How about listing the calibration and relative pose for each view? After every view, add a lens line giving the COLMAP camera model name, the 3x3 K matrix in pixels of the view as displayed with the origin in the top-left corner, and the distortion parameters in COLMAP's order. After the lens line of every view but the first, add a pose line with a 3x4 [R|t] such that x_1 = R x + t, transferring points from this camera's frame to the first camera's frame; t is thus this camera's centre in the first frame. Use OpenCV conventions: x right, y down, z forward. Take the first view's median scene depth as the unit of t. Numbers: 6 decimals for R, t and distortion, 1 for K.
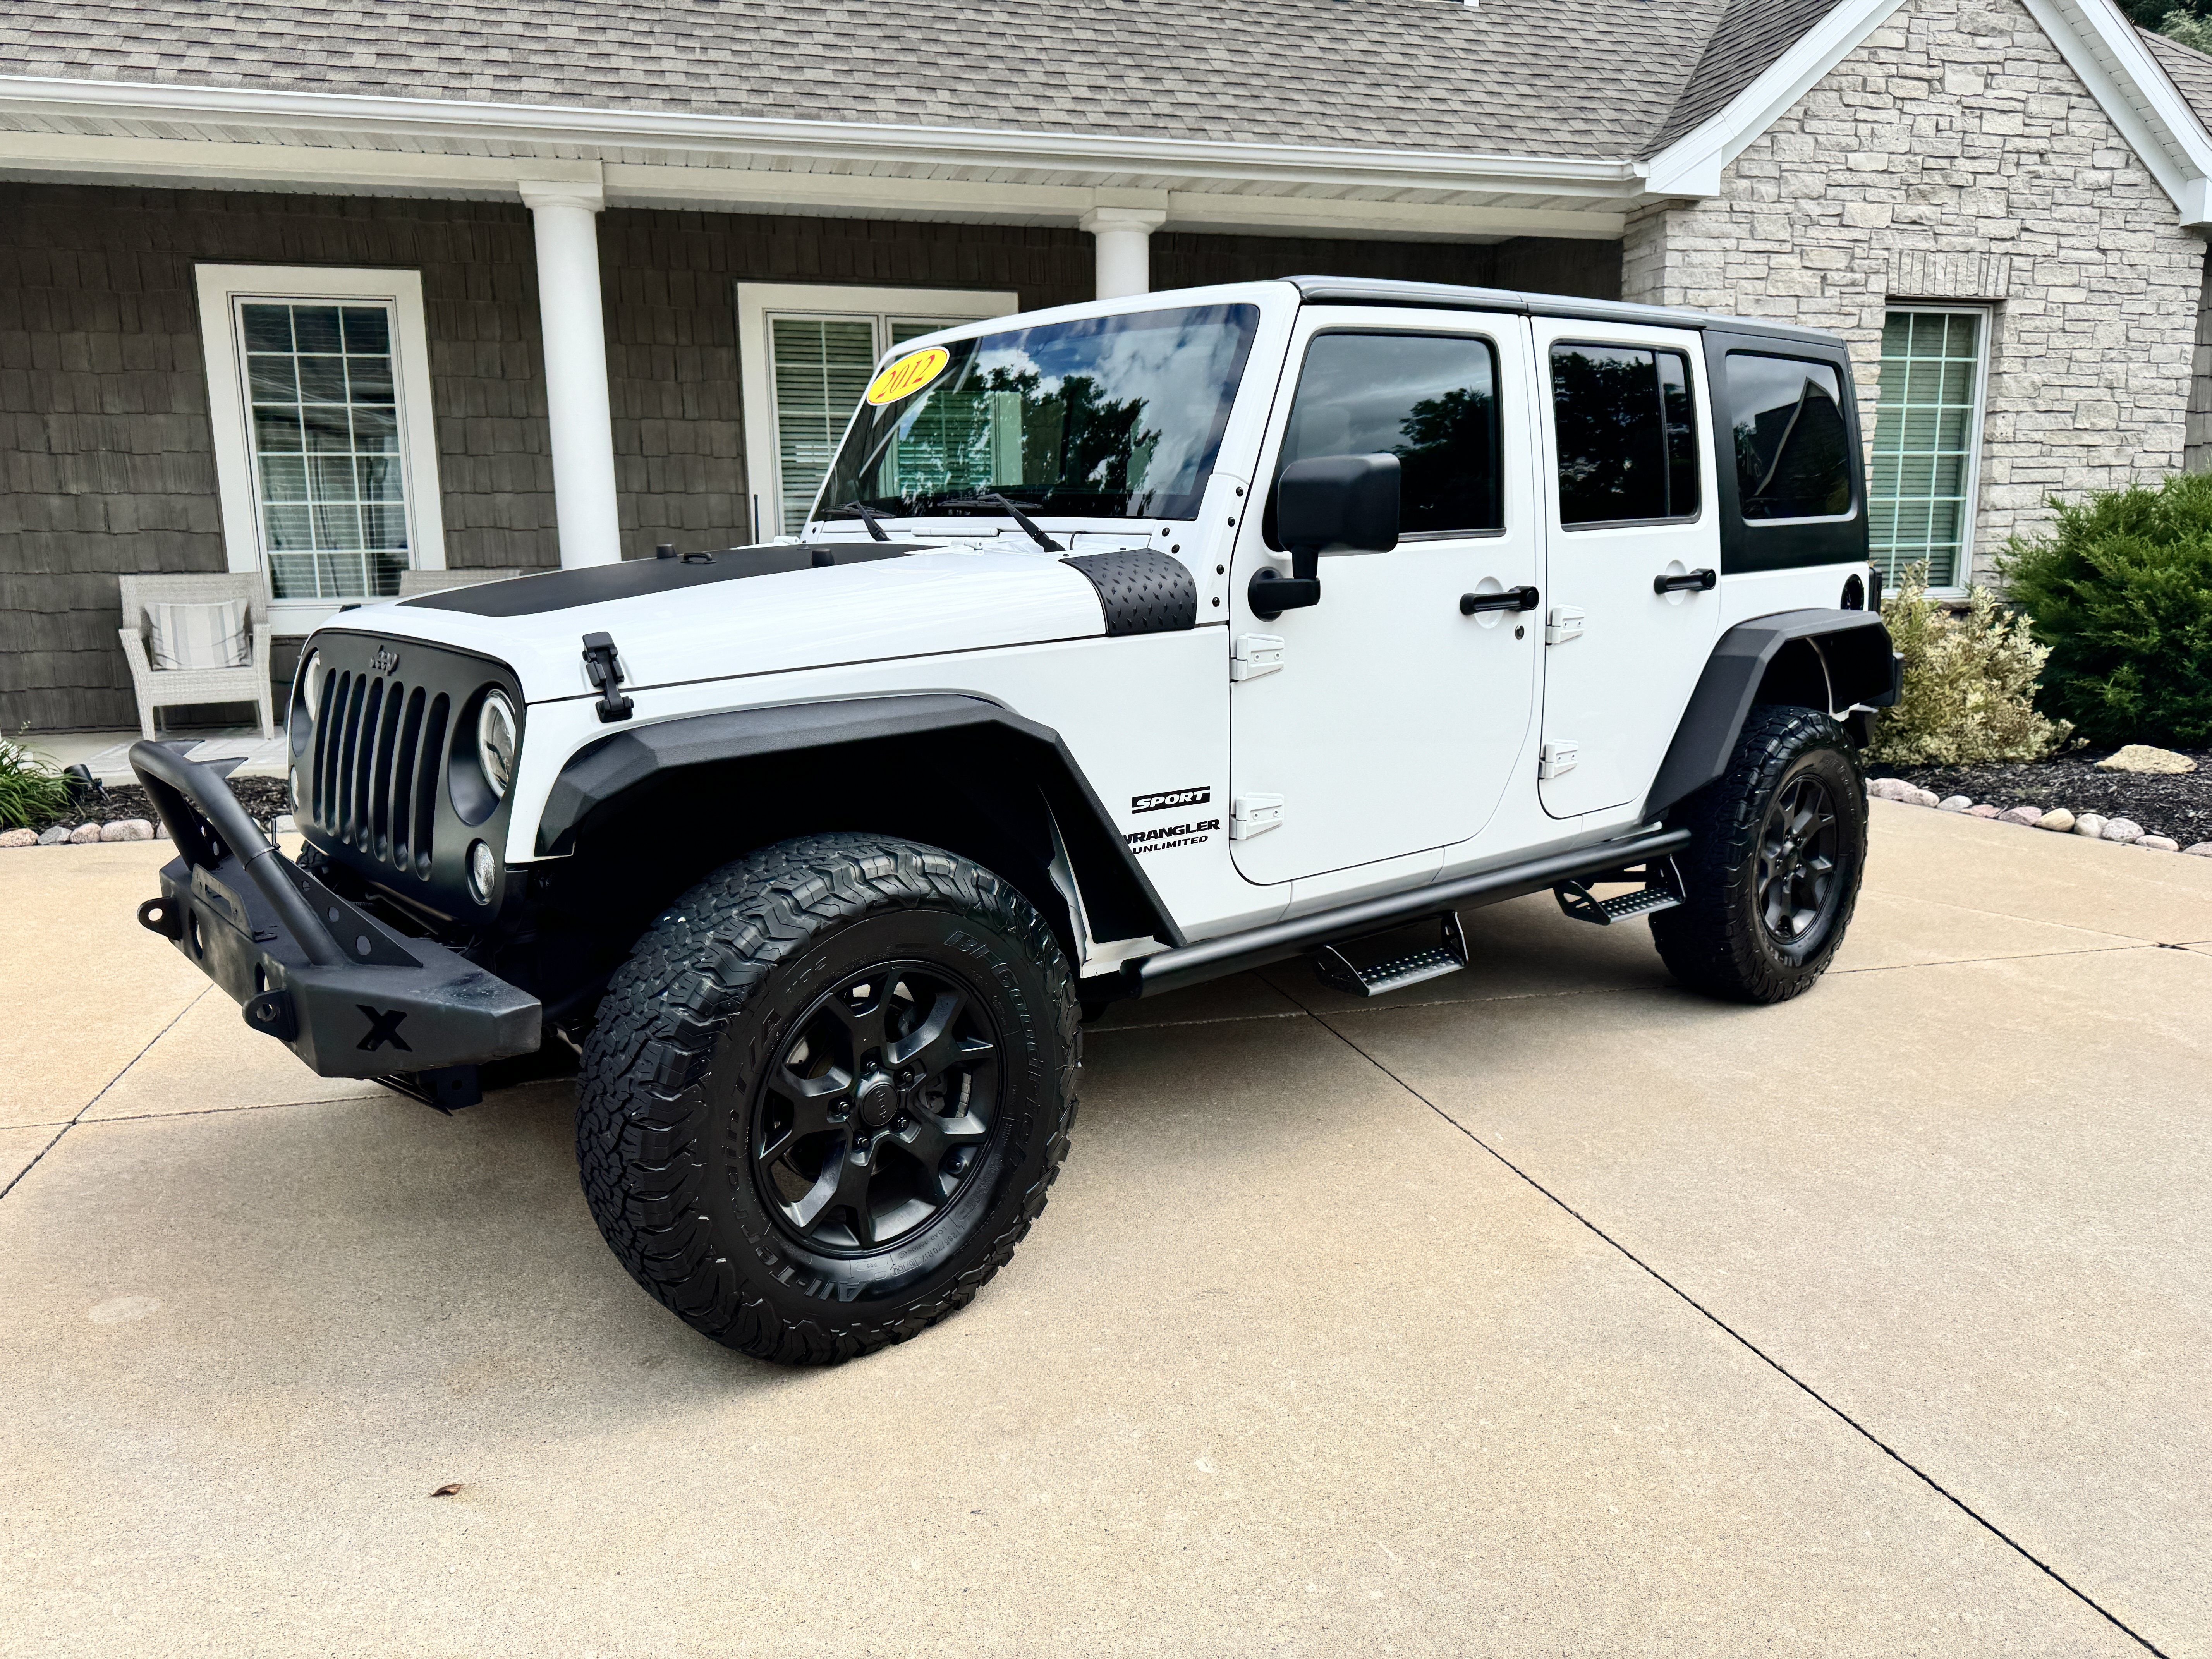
lens RADIAL K [[1606.3, 0, 1112.8], [0, 1606.3, 809.7], [0, 0, 1]] dist [0.011959, -0.012253]
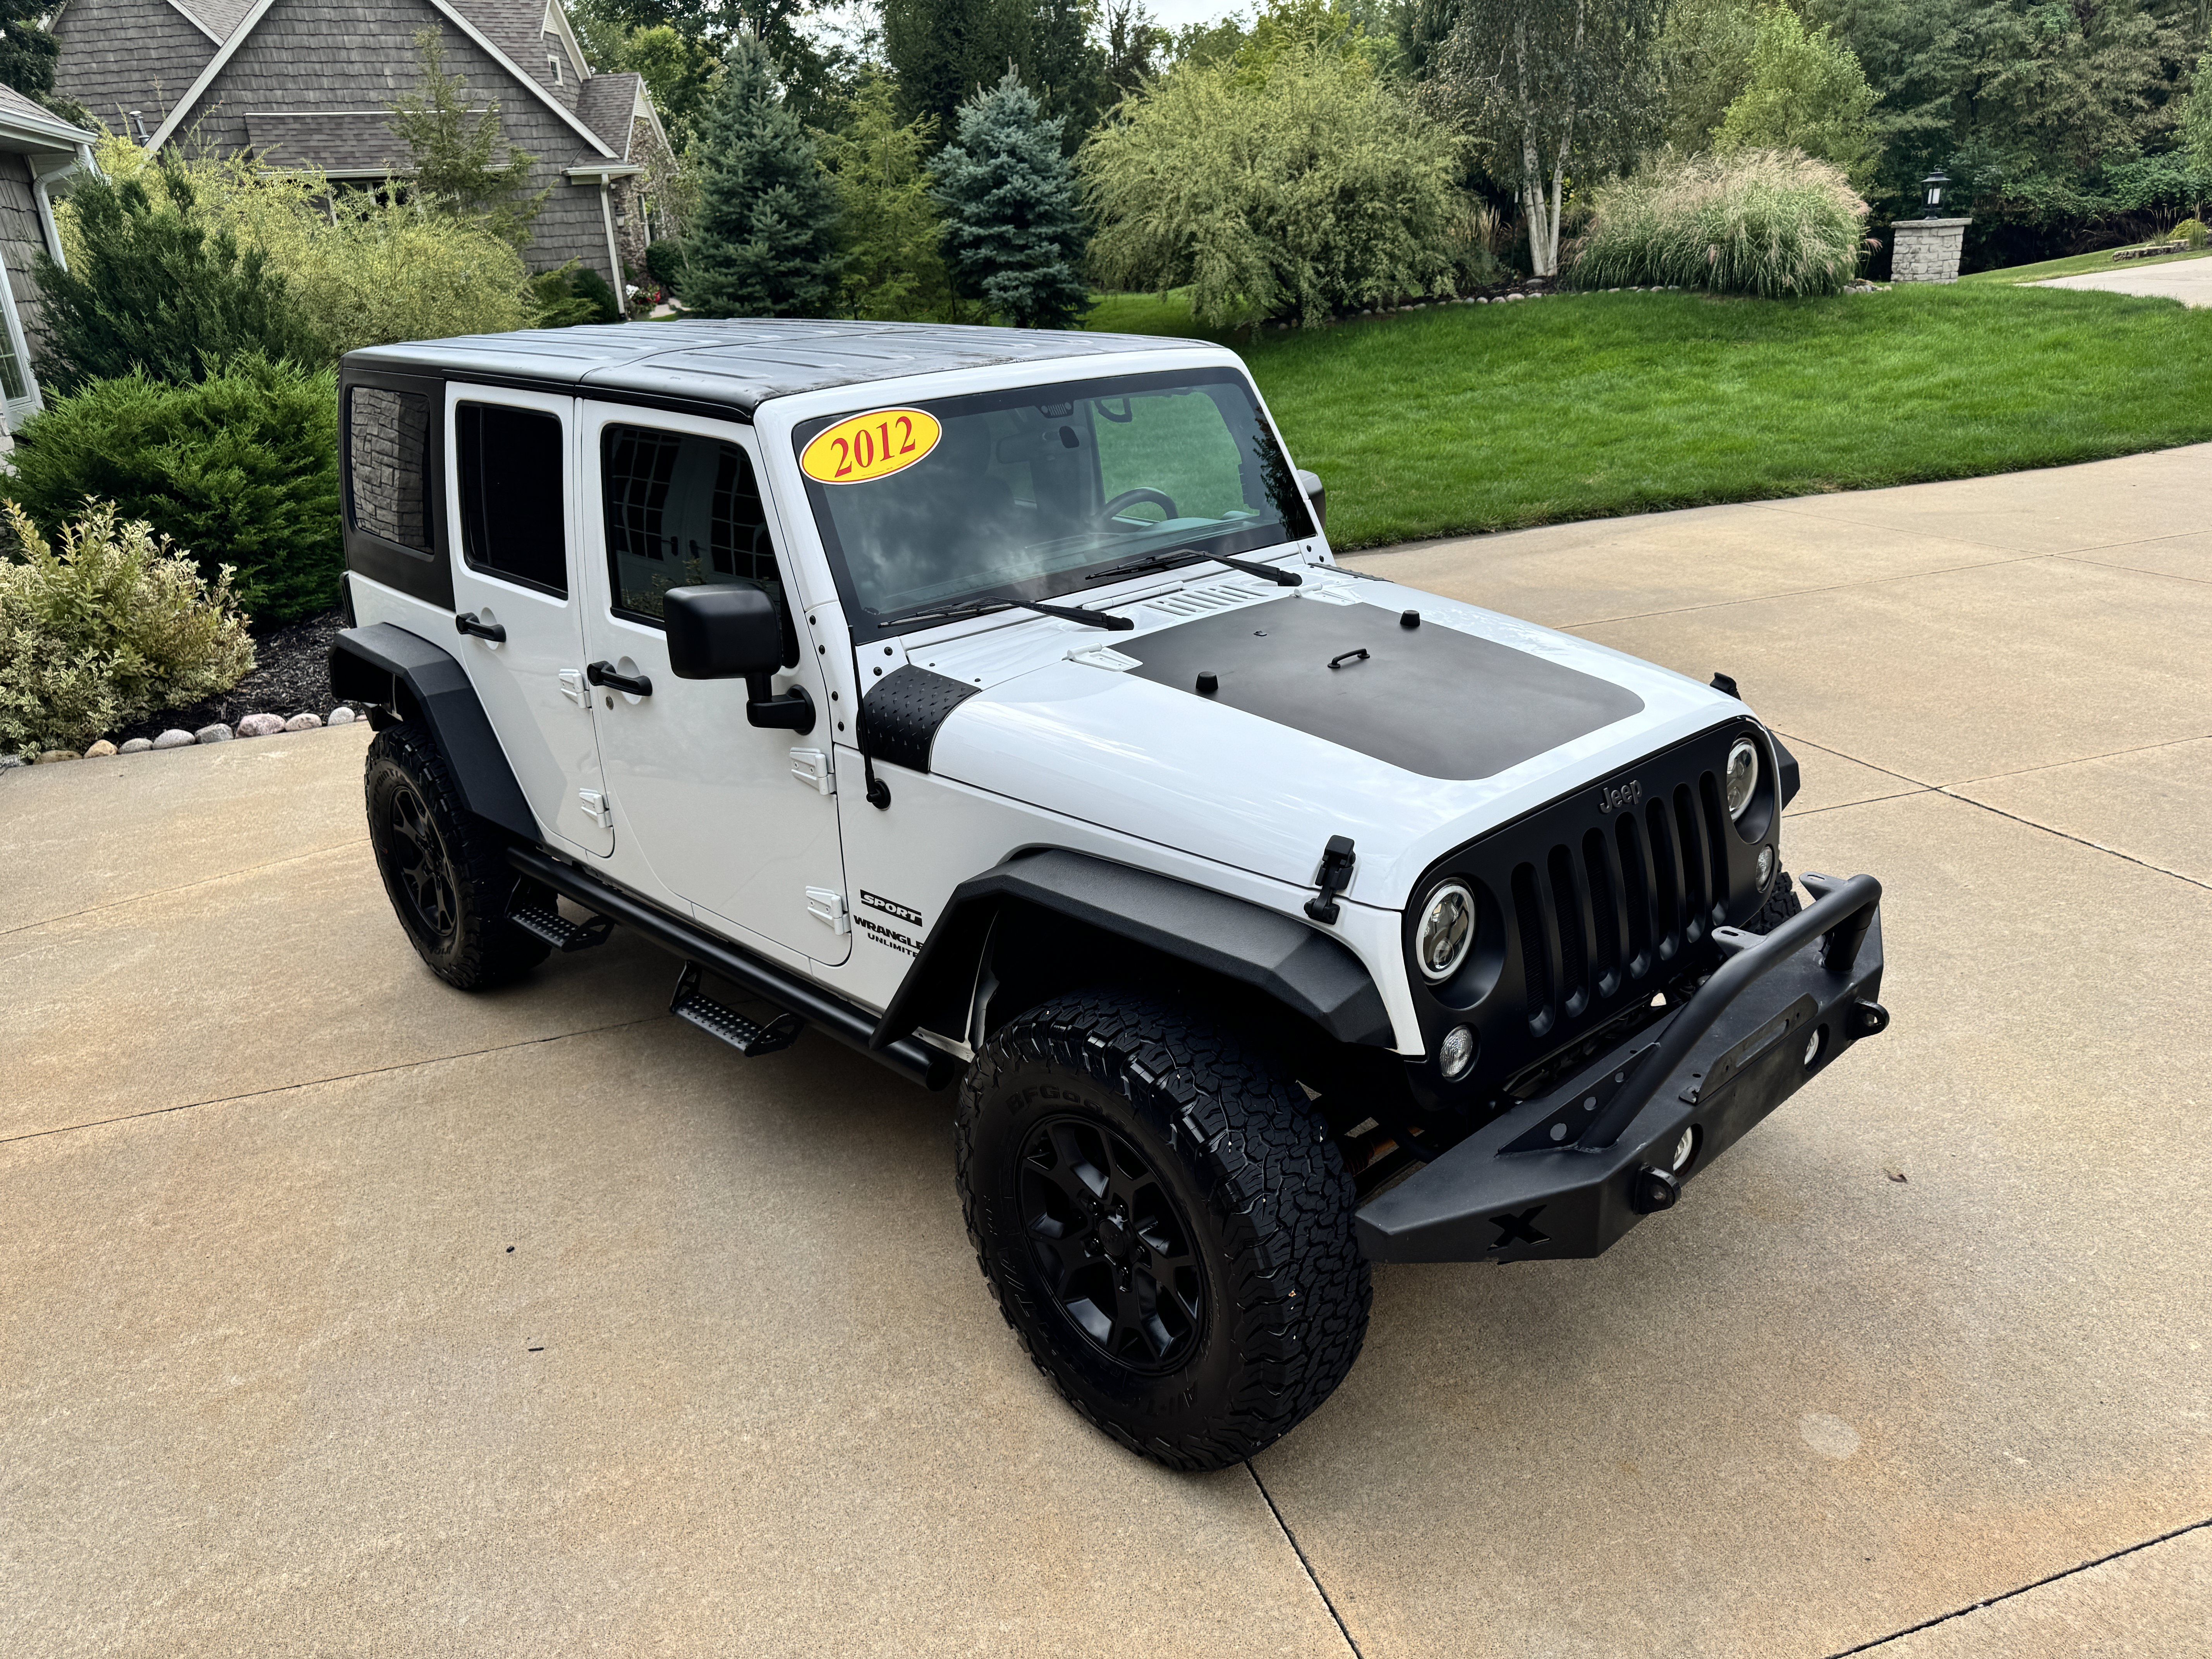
lens RADIAL K [[1576.8, 0, 1106.0], [0, 1576.8, 829.5], [0, 0, 1]] dist [0.037027, -0.029800]
pose [[-0.030955, -0.340725, 0.939653, -0.462085], [0.224112, 0.913802, 0.338734, -0.161389], [-0.974072, 0.221073, 0.048074, 0.423818]]
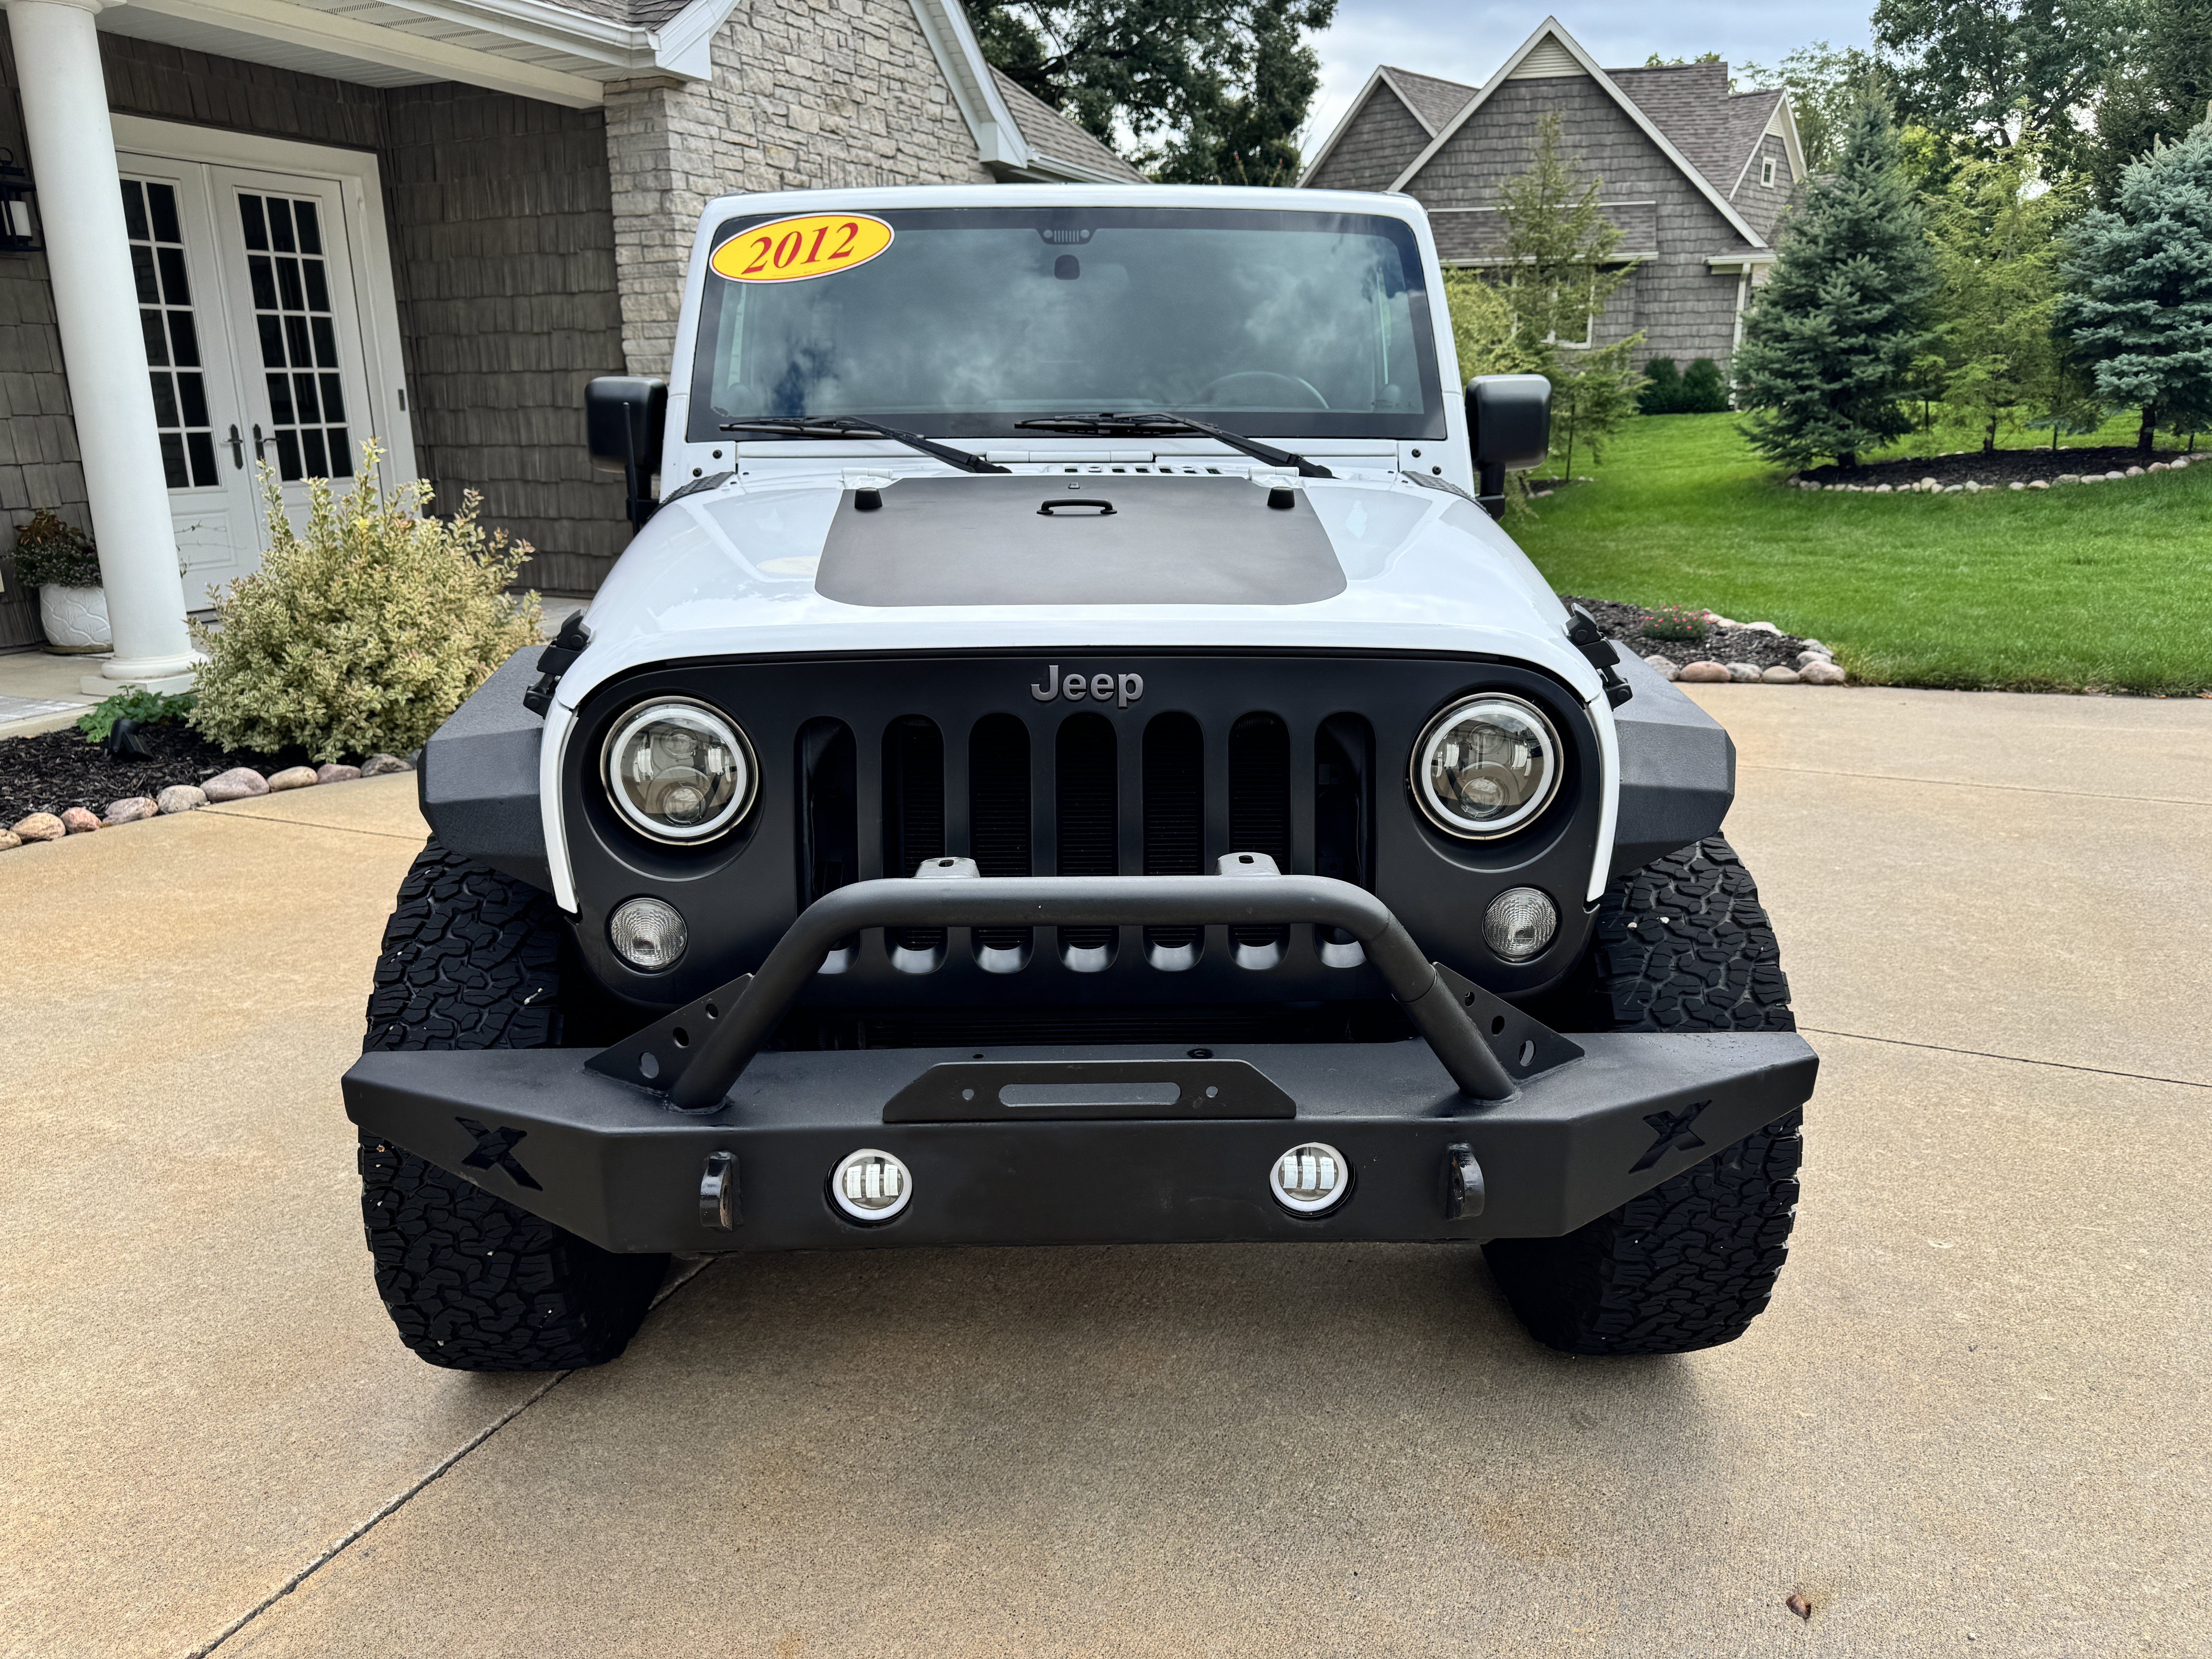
lens RADIAL K [[1578.8, 0, 1102.7], [0, 1578.8, 848.4], [0, 0, 1]] dist [0.008487, -0.004960]
pose [[0.635932, -0.208881, 0.742940, -0.314655], [0.134741, 0.977940, 0.159618, -0.042842], [-0.759892, -0.001402, 0.650048, 0.190130]]
